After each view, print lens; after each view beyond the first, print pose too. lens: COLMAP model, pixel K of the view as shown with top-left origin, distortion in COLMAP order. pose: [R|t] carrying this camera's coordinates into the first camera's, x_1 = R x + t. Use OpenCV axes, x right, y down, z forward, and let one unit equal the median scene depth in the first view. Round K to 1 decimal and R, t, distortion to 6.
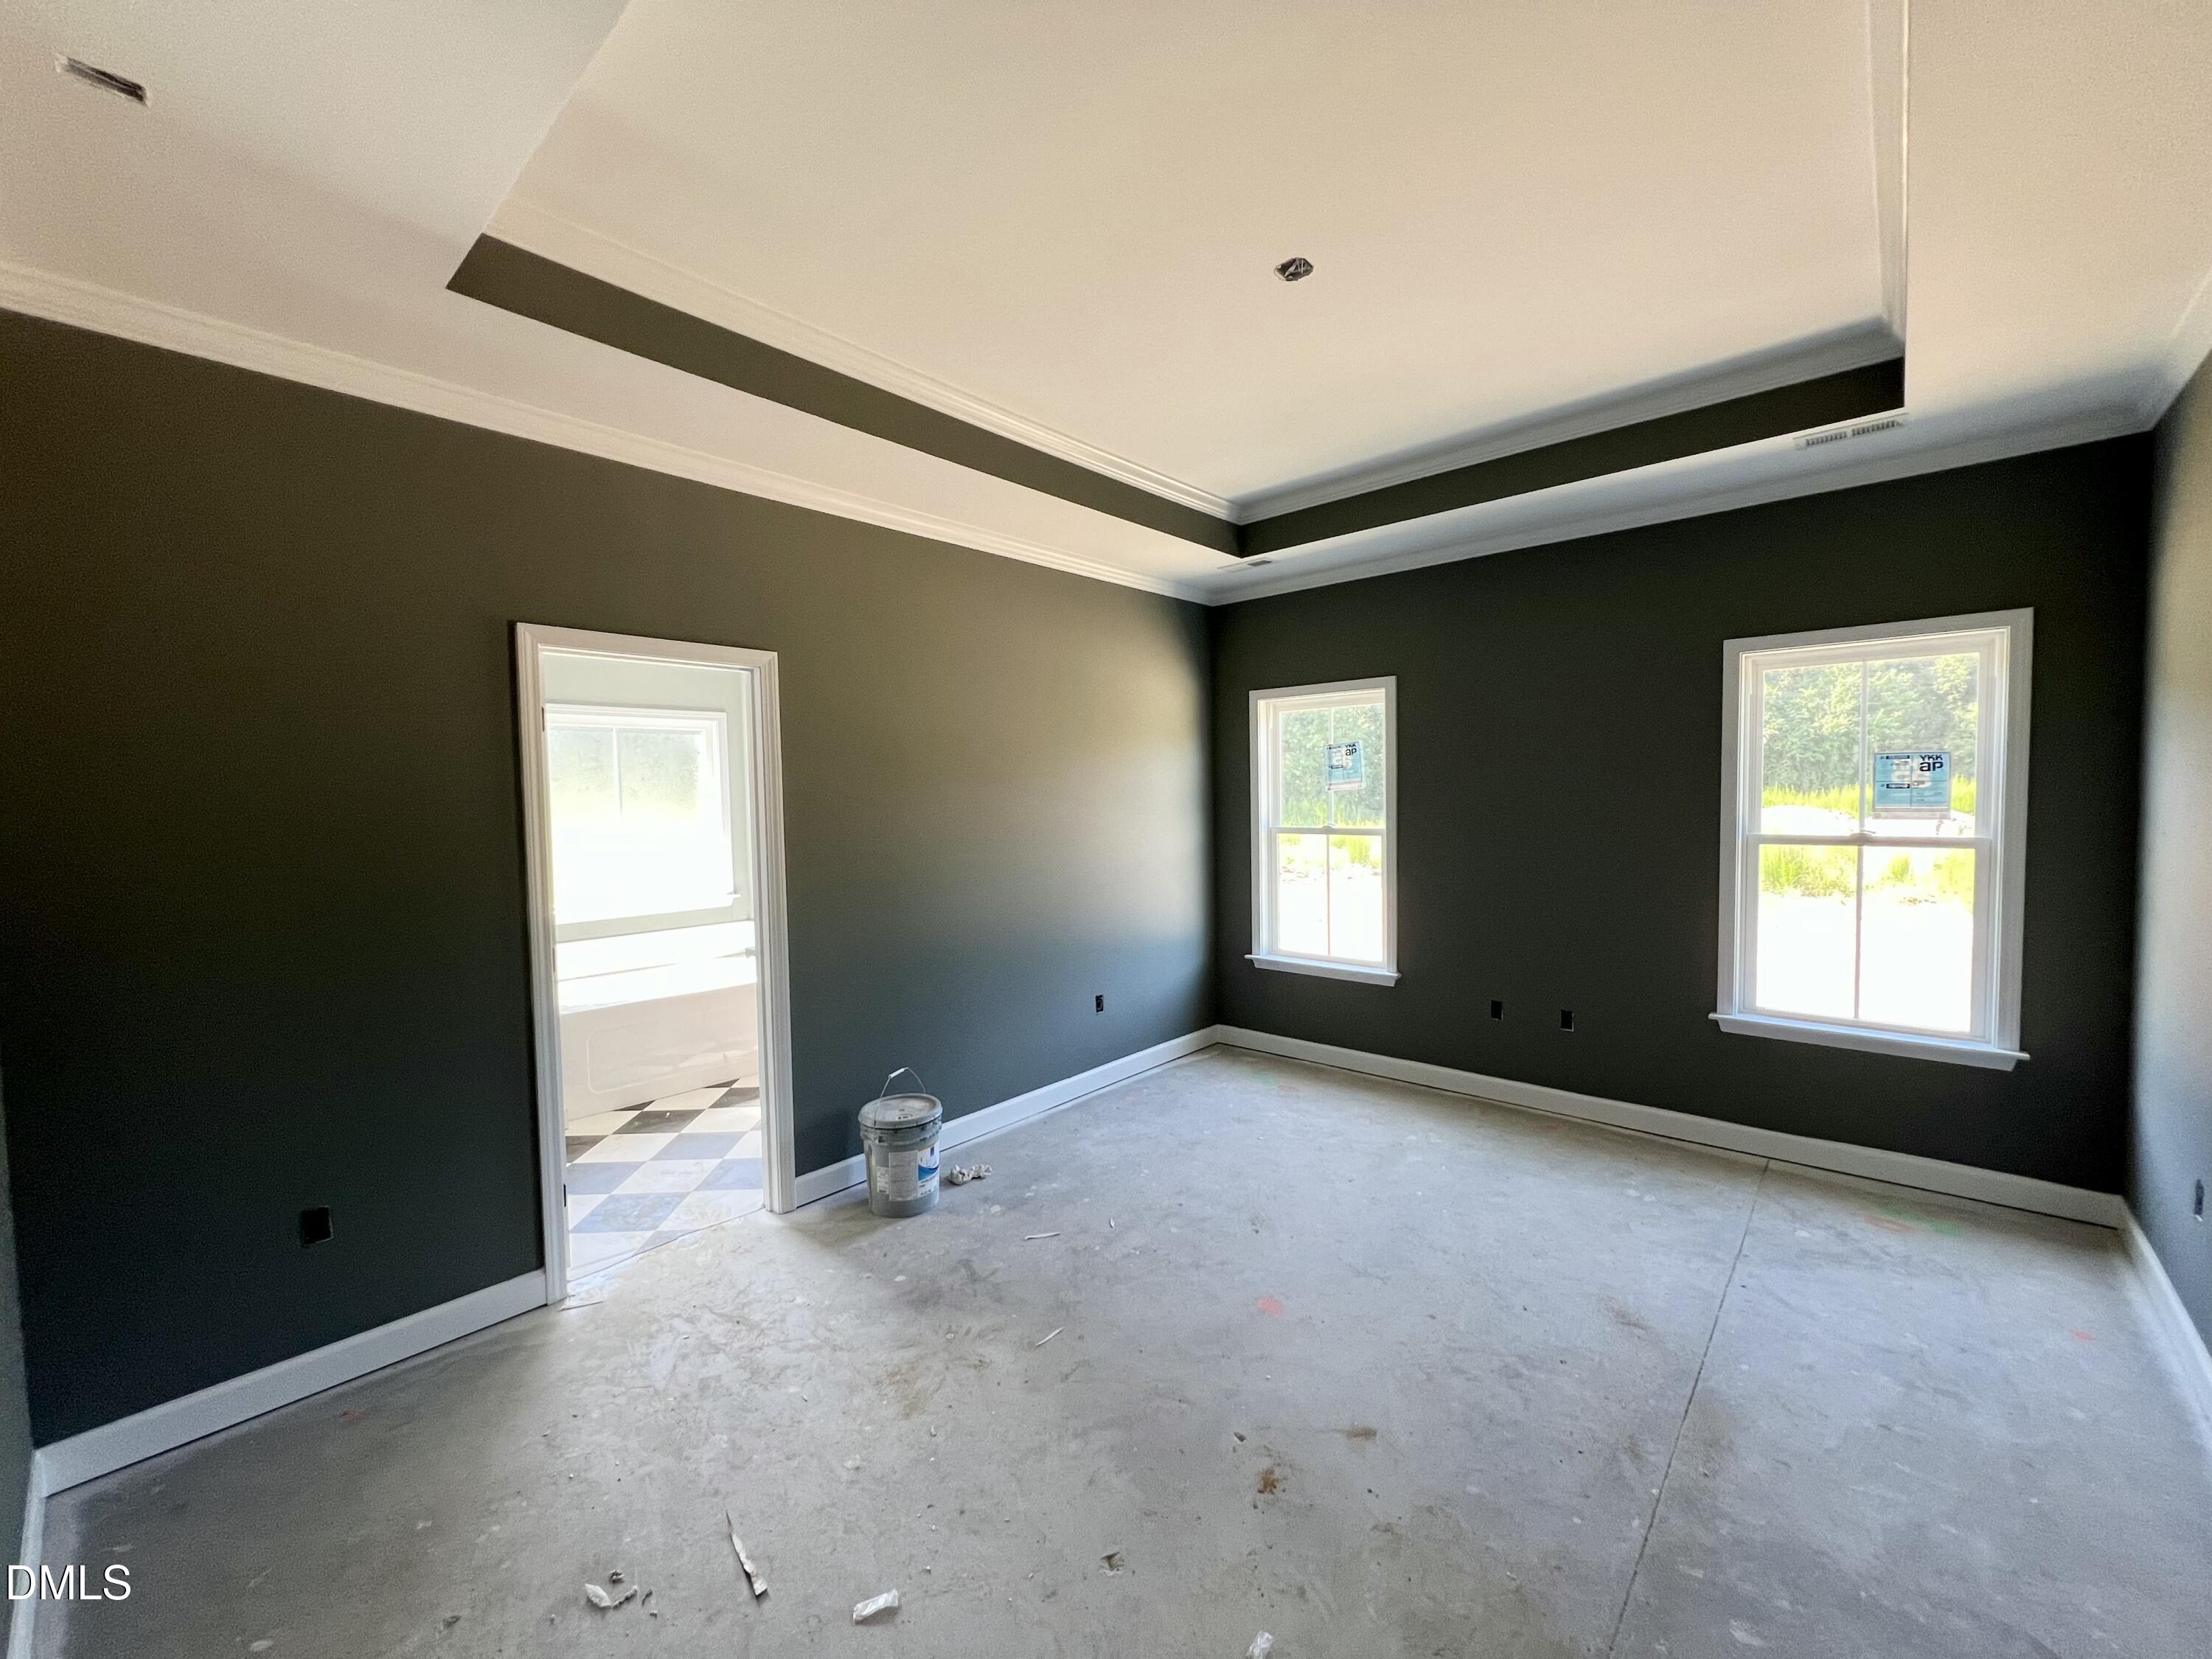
lens RADIAL K [[892.5, 0, 1109.5], [0, 892.5, 832.1], [0, 0, 1]] dist [-0.001013, -0.000036]
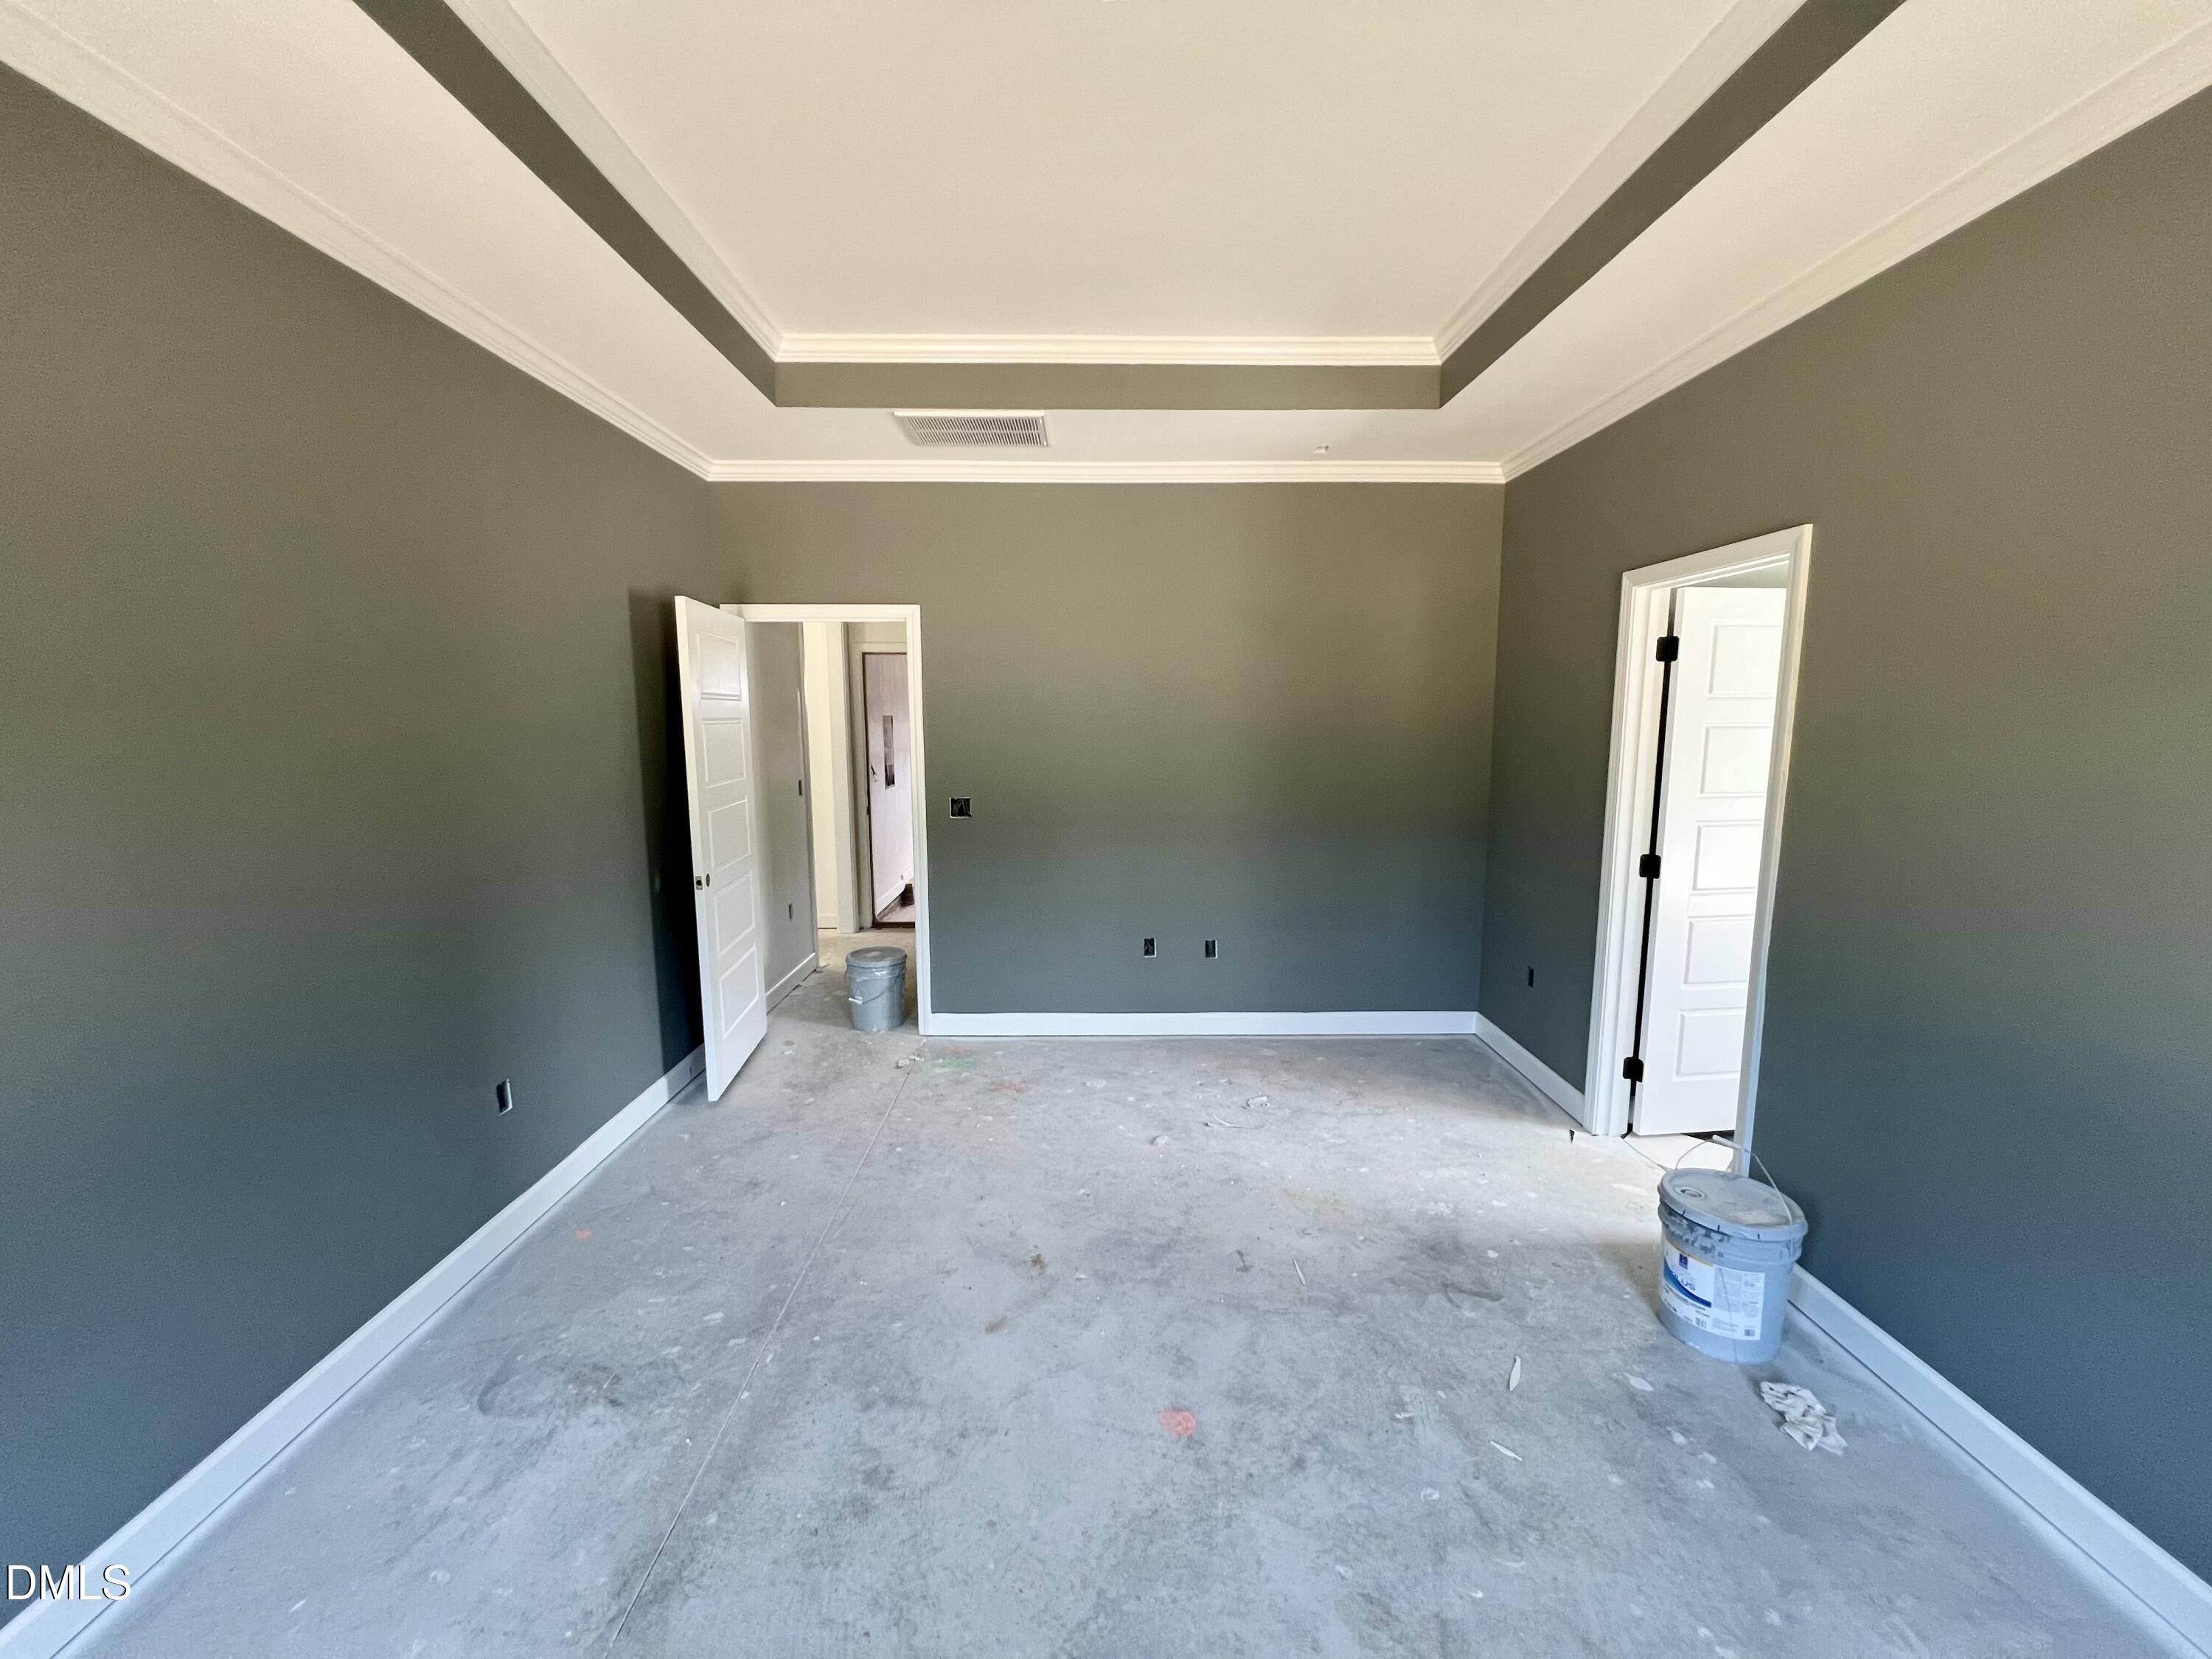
lens RADIAL K [[896.7, 0, 1105.9], [0, 896.7, 838.0], [0, 0, 1]] dist [0.001213, 0.000532]
pose [[-0.743137, 0.114409, -0.659286, 0.618908], [-0.012889, 0.982644, 0.185051, -0.090059], [0.669015, 0.146016, -0.728765, 1.327726]]
